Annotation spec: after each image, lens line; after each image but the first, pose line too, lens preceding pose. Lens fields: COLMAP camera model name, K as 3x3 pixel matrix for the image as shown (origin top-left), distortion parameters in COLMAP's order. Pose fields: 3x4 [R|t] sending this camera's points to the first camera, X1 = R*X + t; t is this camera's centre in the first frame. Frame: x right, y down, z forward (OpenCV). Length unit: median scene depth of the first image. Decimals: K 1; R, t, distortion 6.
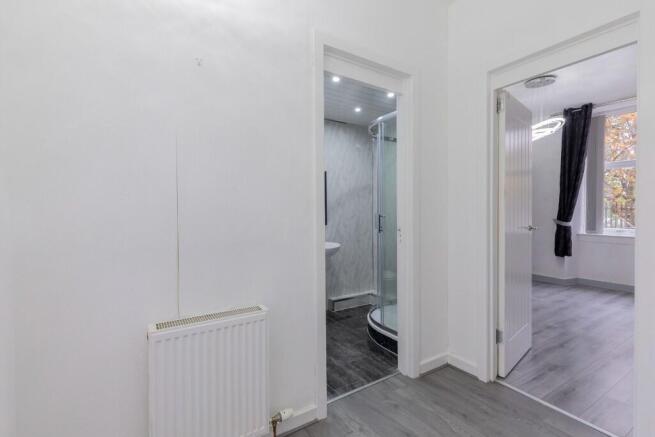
lens RADIAL K [[302.9, 0, 326.8], [0, 302.9, 208.1], [0, 0, 1]] dist [-0.001591, 0.000006]
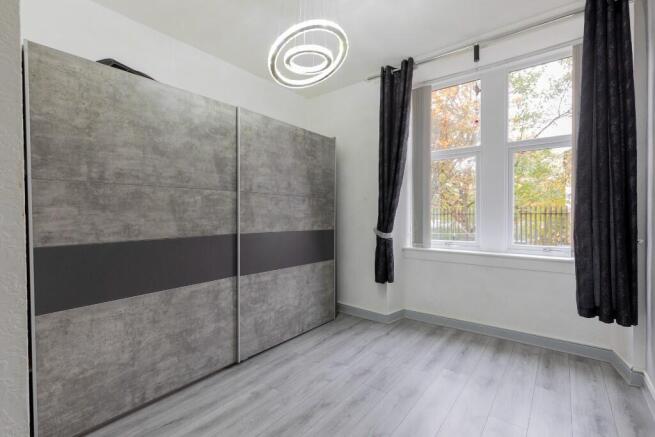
lens RADIAL K [[302.9, 0, 326.8], [0, 302.9, 208.1], [0, 0, 1]] dist [-0.001591, 0.000006]
pose [[0.938162, 0.002797, 0.346186, 0.427471], [0.004699, 0.999772, -0.020811, 0.003676], [-0.346166, 0.021151, 0.937935, 0.402398]]
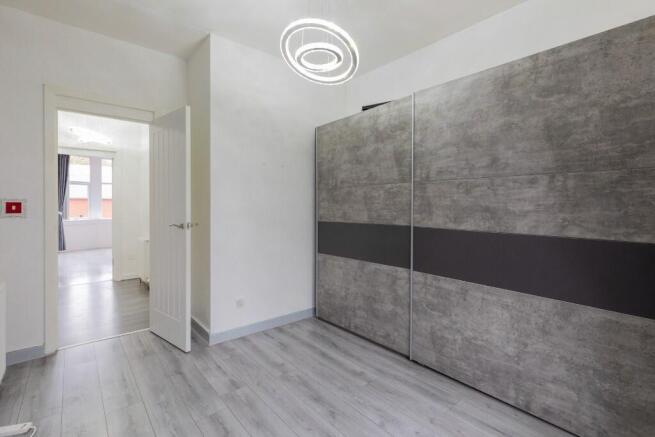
lens RADIAL K [[302.9, 0, 326.8], [0, 302.9, 208.1], [0, 0, 1]] dist [-0.001591, 0.000006]
pose [[0.140175, -0.005897, -0.990109, 0.935970], [-0.012667, 0.999890, -0.007748, 0.012253], [0.990046, 0.013628, 0.140085, 0.731503]]
